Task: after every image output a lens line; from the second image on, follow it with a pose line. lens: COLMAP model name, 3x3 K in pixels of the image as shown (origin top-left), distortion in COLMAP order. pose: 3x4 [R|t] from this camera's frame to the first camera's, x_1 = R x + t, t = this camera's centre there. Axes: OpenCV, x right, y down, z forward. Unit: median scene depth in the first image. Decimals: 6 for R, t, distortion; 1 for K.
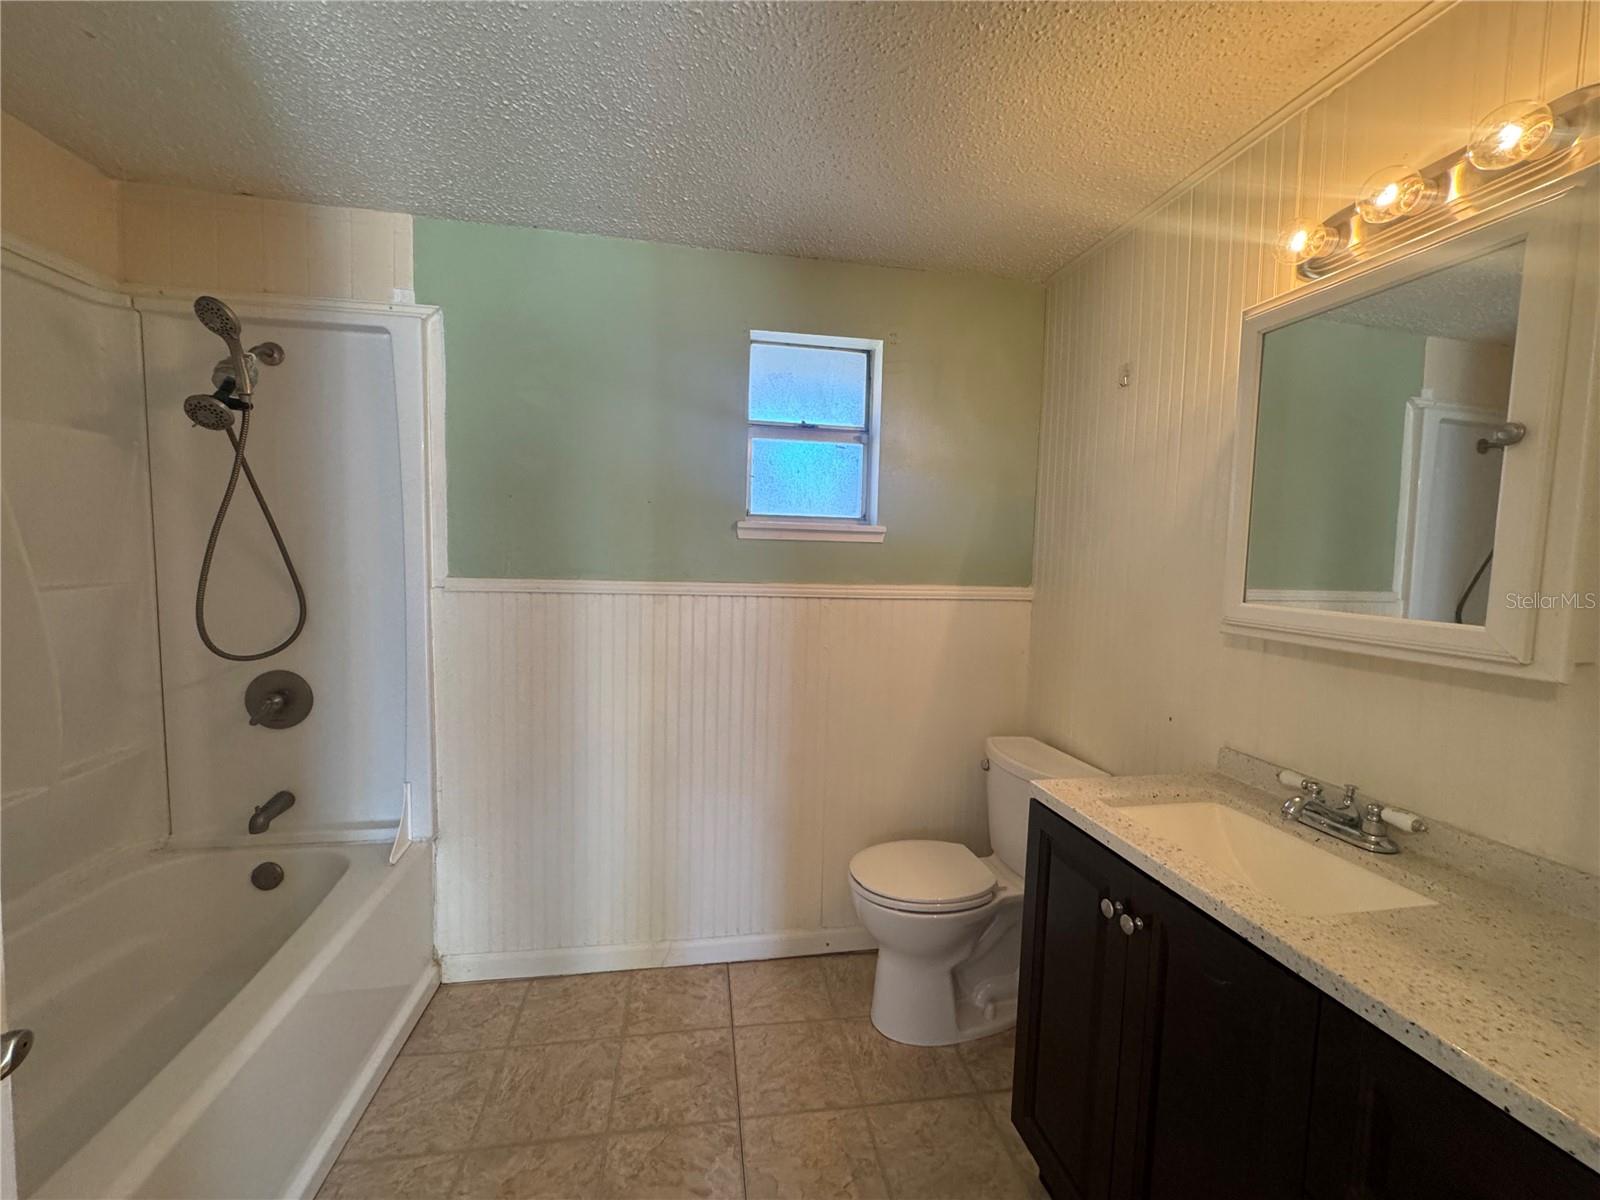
lens RADIAL K [[642.6, 0, 796.4], [0, 642.6, 600.4], [0, 0, 1]] dist [-0.002491, 0.000515]
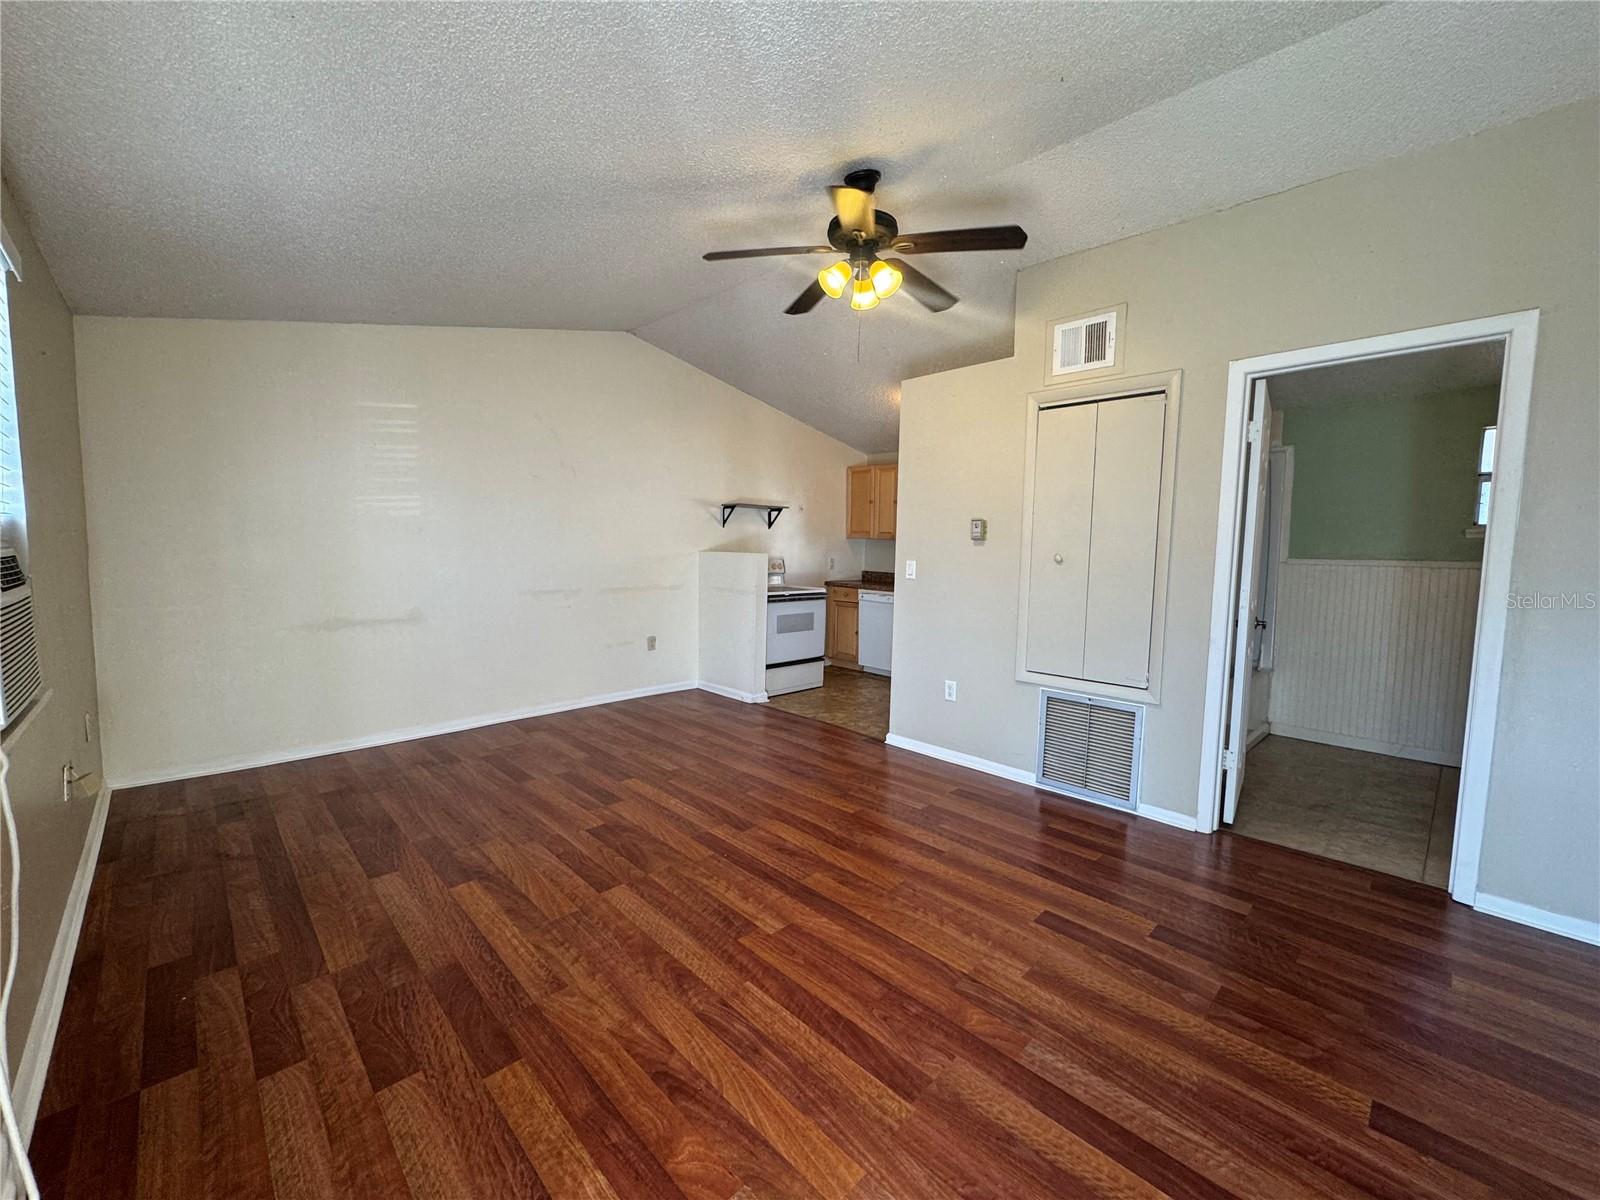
lens RADIAL K [[642.6, 0, 801.5], [0, 642.6, 598.4], [0, 0, 1]] dist [-0.002491, 0.000515]
pose [[0.578324, 0.045082, -0.814560, 0.381369], [-0.057576, 0.998238, 0.014369, 0.193335], [0.813773, 0.038589, 0.579901, -1.970368]]
